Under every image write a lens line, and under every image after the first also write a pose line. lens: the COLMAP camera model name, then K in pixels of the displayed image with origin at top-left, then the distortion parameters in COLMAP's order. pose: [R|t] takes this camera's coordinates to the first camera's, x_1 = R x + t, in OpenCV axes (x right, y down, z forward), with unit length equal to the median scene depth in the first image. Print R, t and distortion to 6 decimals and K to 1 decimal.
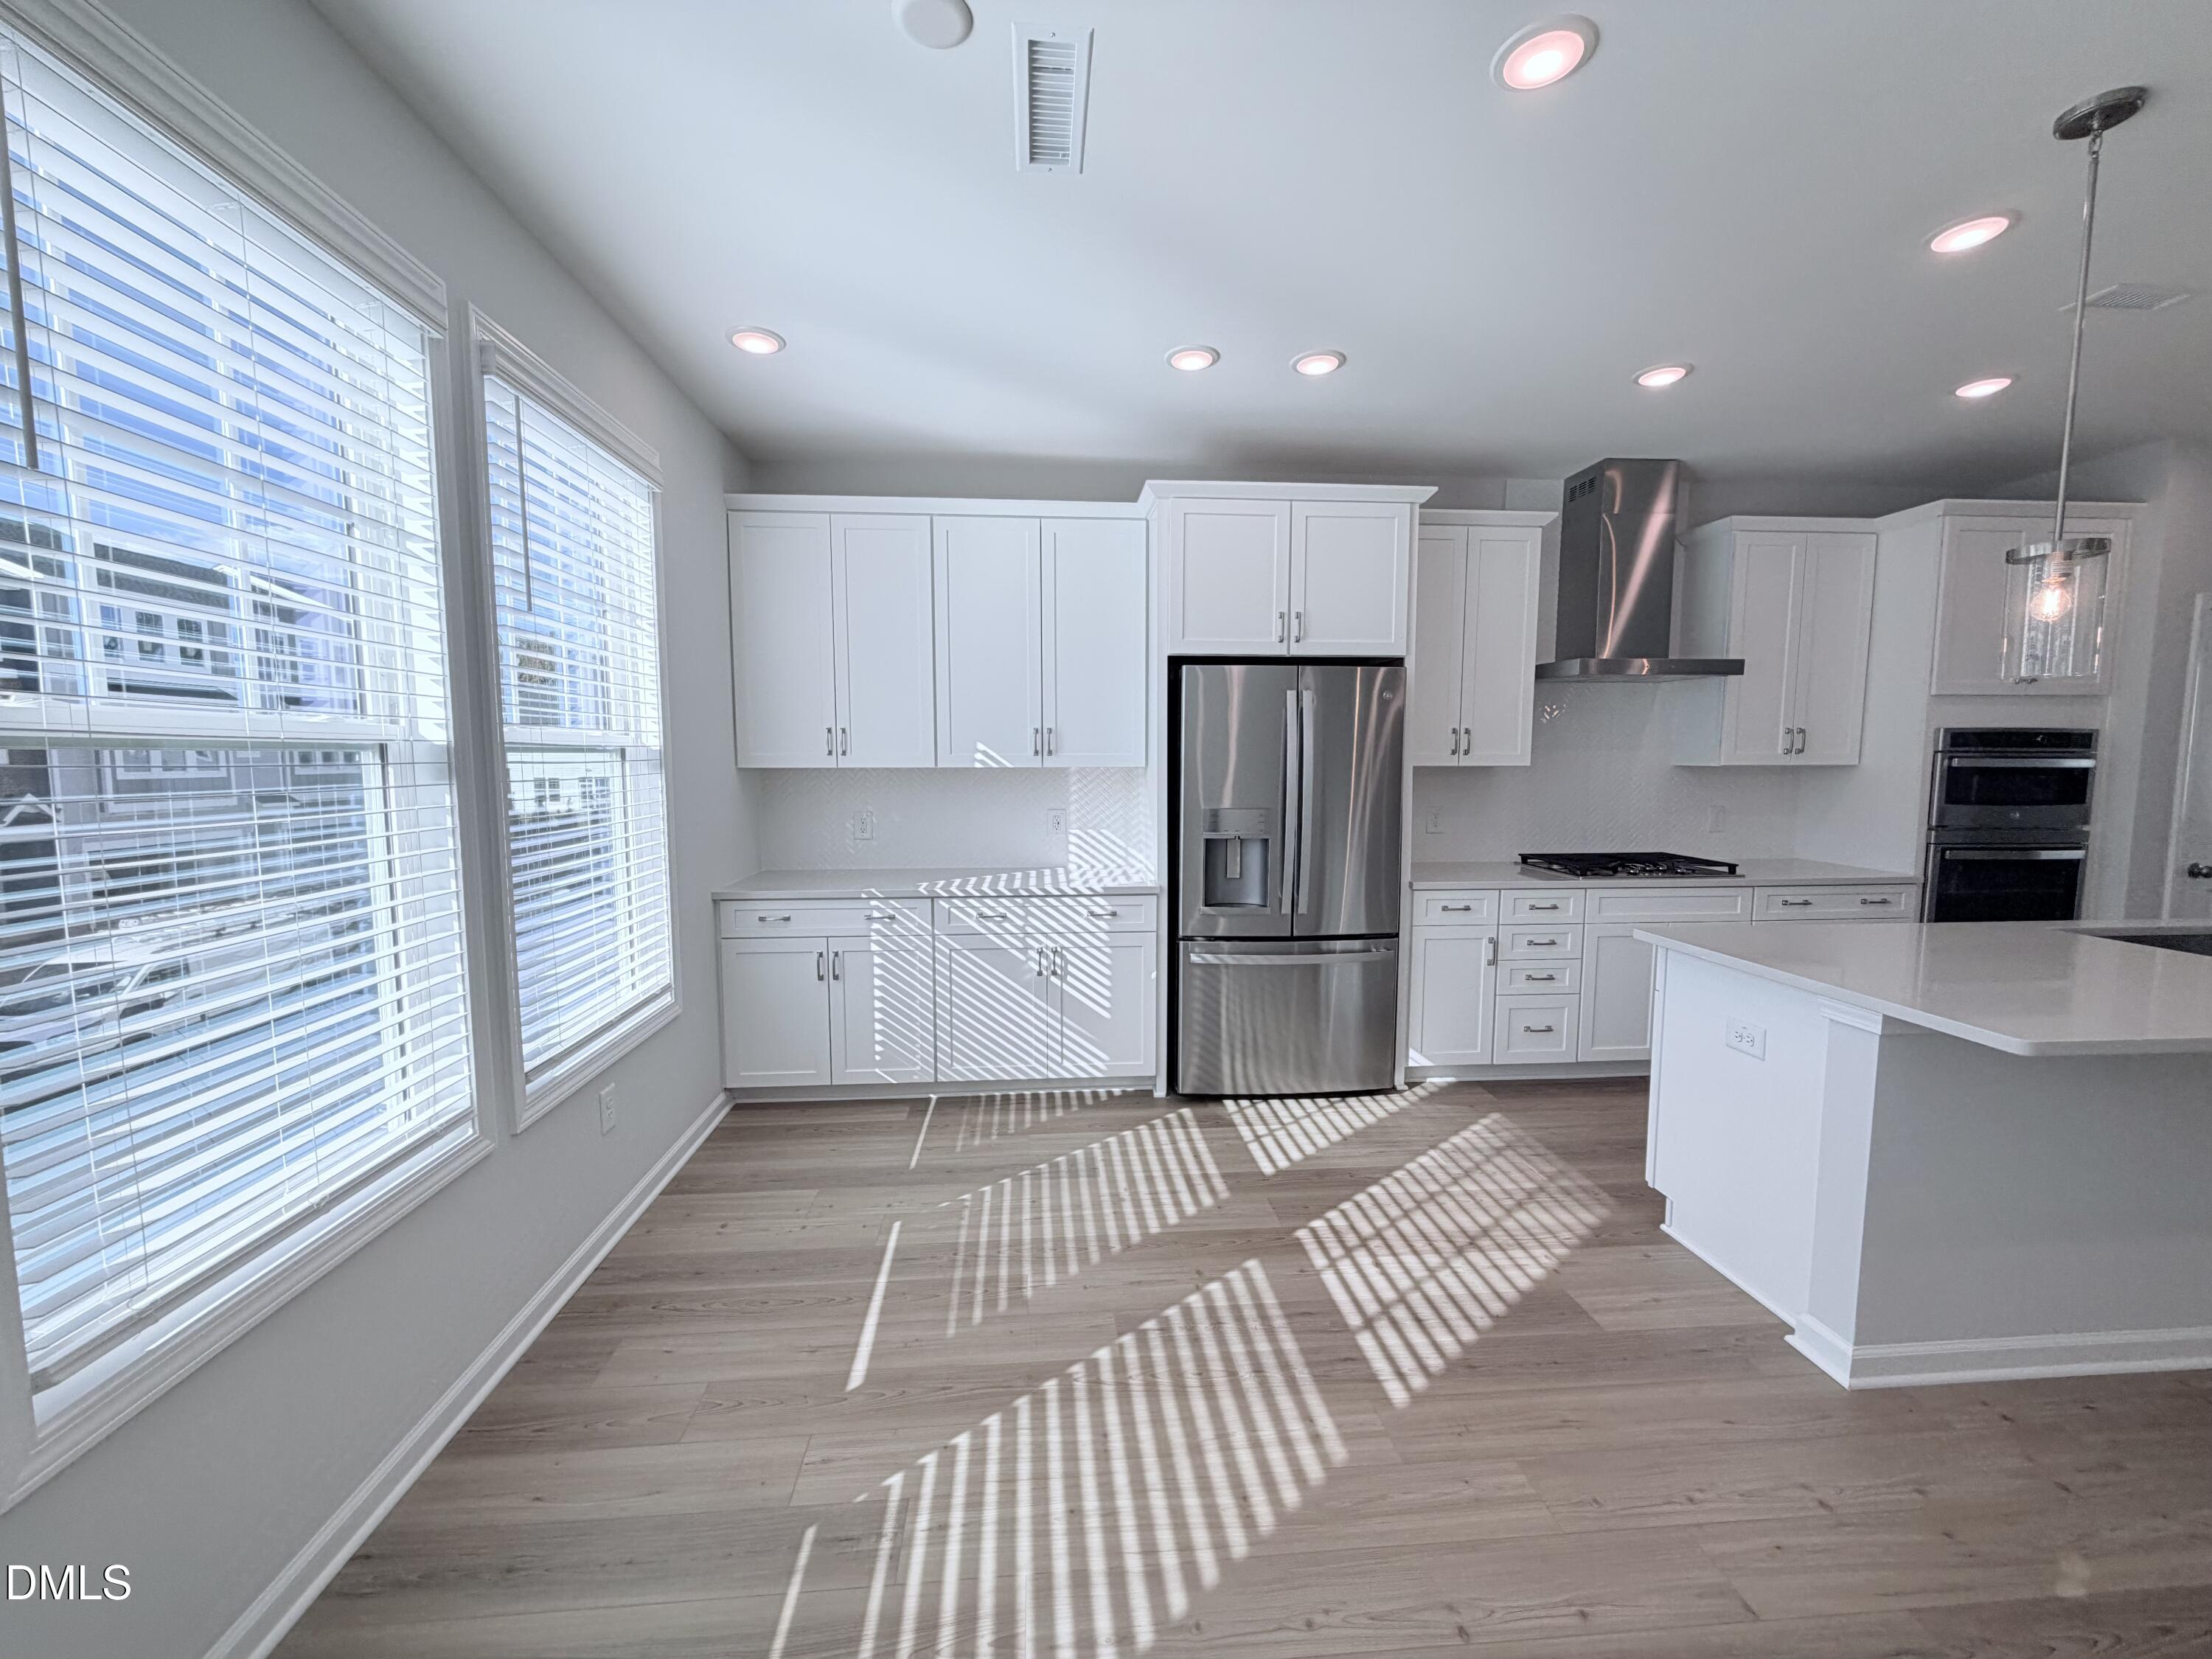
lens RADIAL K [[884.0, 0, 1109.7], [0, 884.0, 836.4], [0, 0, 1]] dist [0.006753, -0.001541]
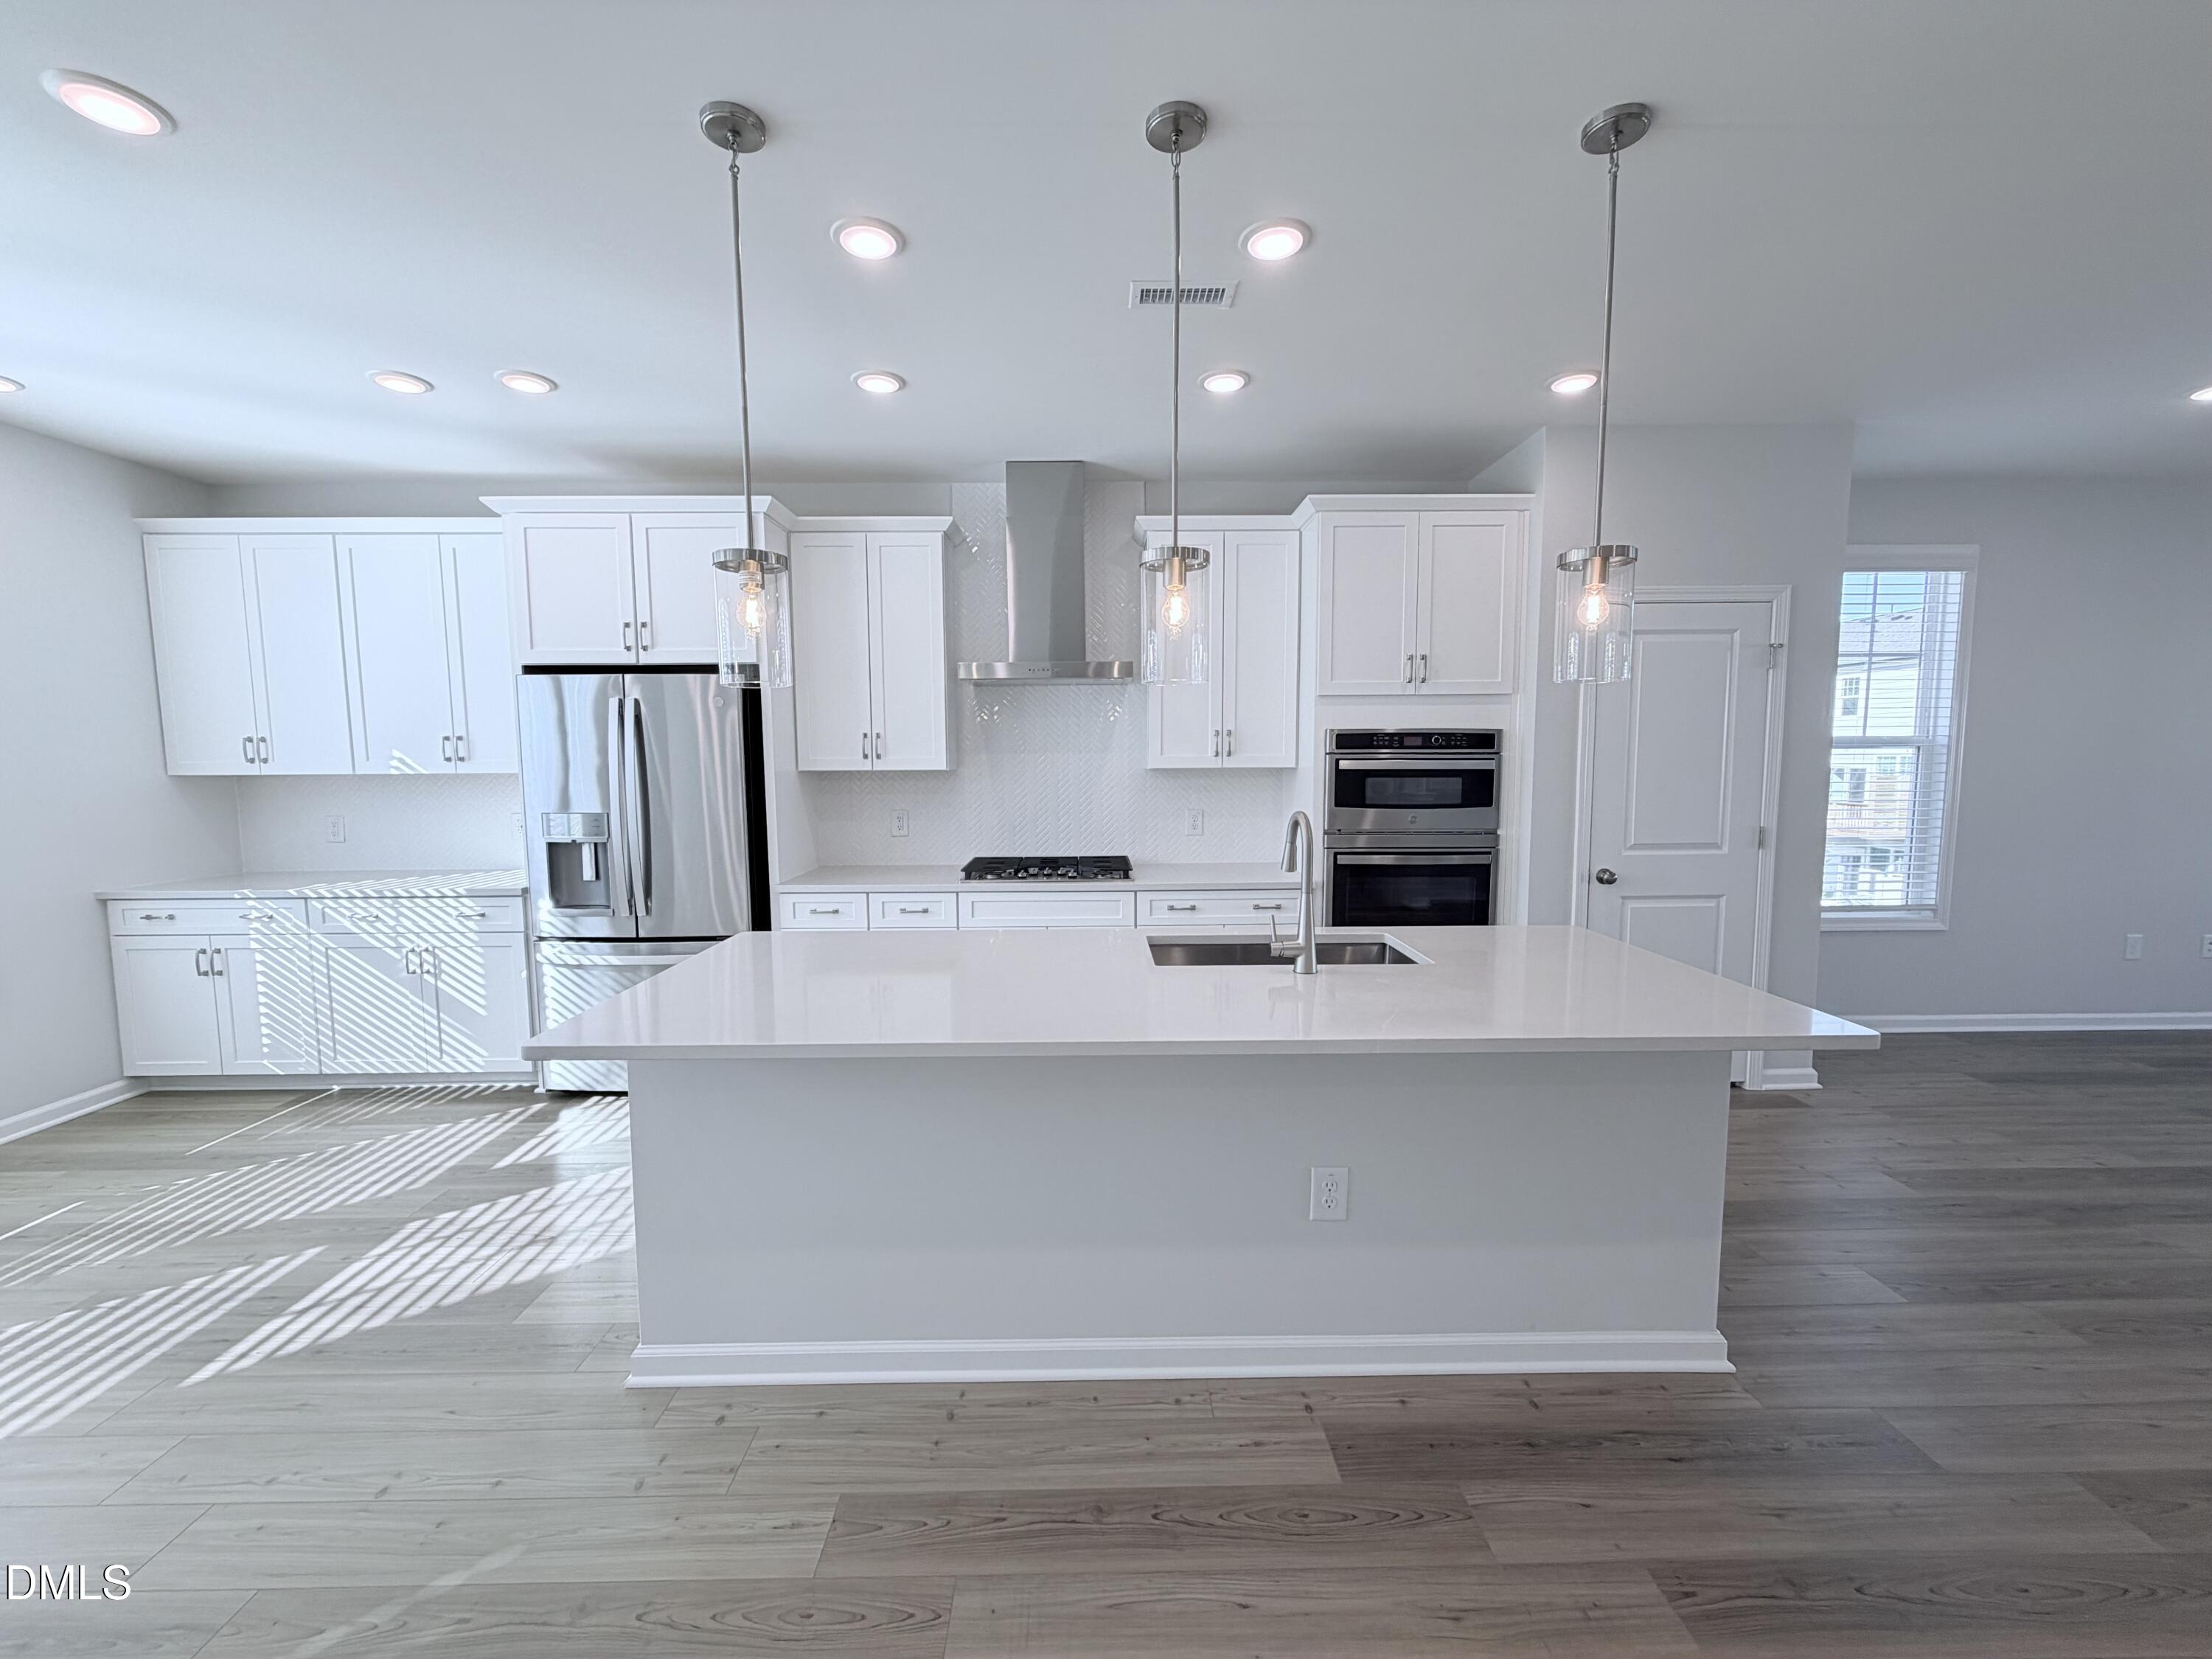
lens RADIAL K [[884.0, 0, 1100.6], [0, 884.0, 836.0], [0, 0, 1]] dist [0.006753, -0.001541]
pose [[0.997517, 0.000089, -0.070429, 0.813963], [-0.000247, 0.999997, -0.002235, -0.002612], [0.070429, 0.002247, 0.997514, 0.013745]]
